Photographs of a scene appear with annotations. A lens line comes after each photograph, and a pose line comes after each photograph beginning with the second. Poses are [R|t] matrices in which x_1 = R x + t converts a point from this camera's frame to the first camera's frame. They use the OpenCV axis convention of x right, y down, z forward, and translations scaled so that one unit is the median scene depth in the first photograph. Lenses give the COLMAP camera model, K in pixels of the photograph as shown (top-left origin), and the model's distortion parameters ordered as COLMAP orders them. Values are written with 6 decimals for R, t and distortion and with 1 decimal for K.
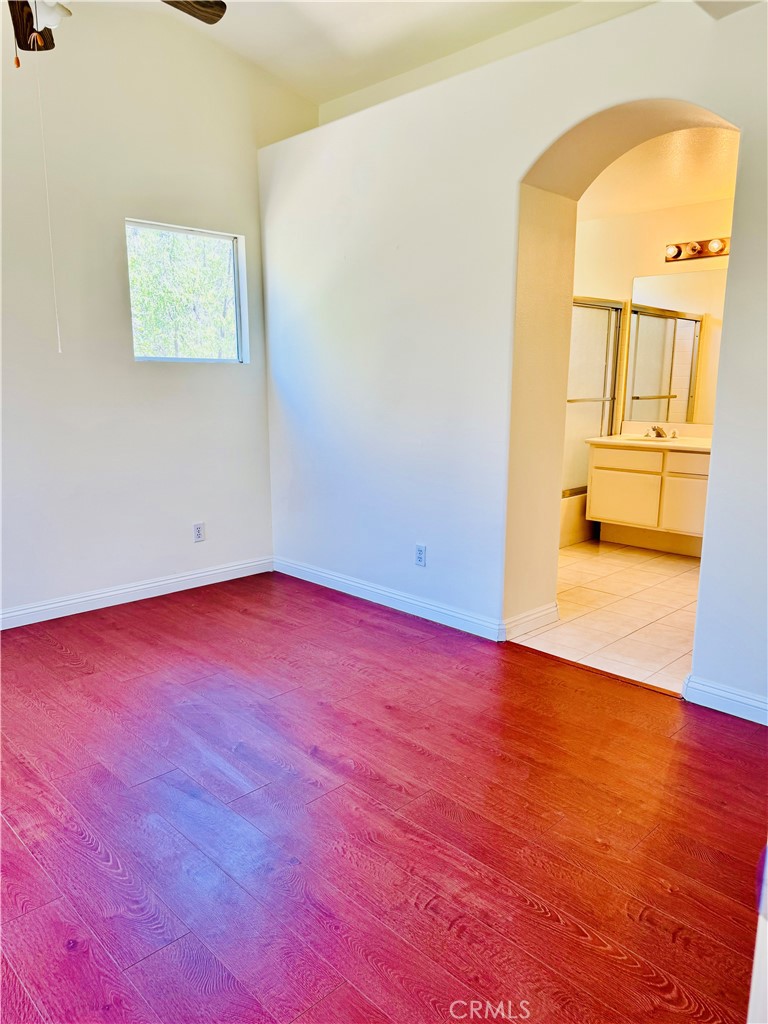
lens RADIAL K [[718.2, 0, 384.0], [0, 718.2, 512.0], [0, 0, 1]] dist [-0.005416, 0.001252]
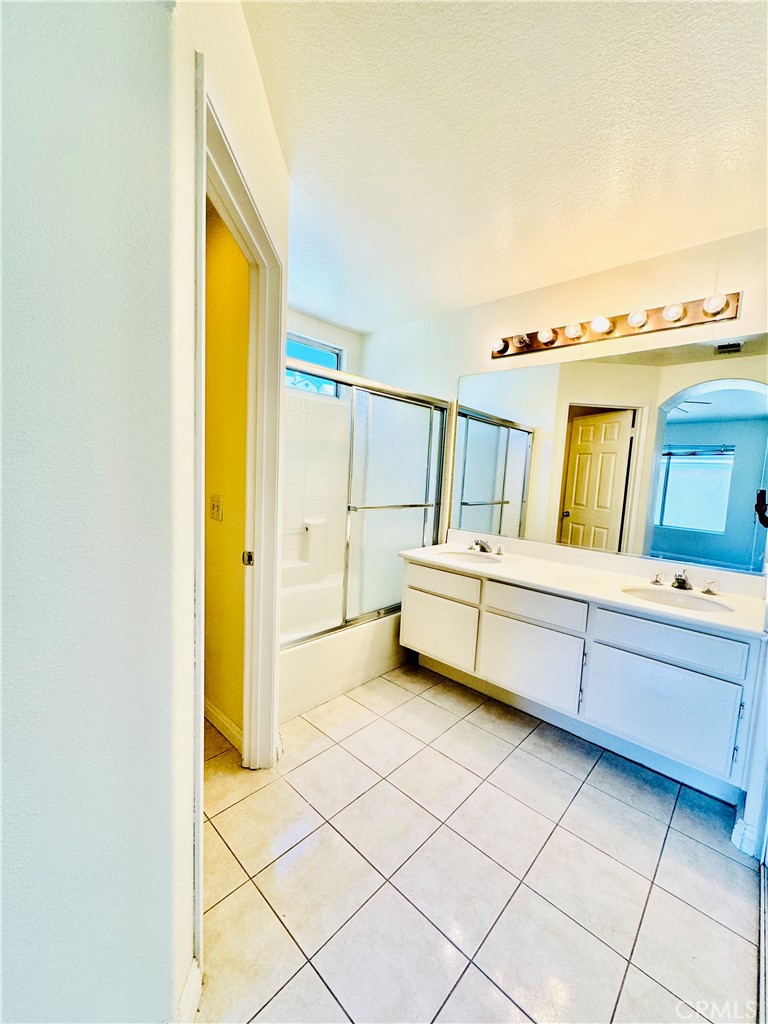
lens RADIAL K [[409.6, 0, 384.0], [0, 409.6, 512.0], [0, 0, 1]] dist [0.001040, 0.000024]
pose [[0.998076, 0.034875, 0.051254, 0.226449], [-0.029773, 0.994825, -0.097141, -0.096501], [-0.054377, 0.095428, 0.993950, 0.488440]]
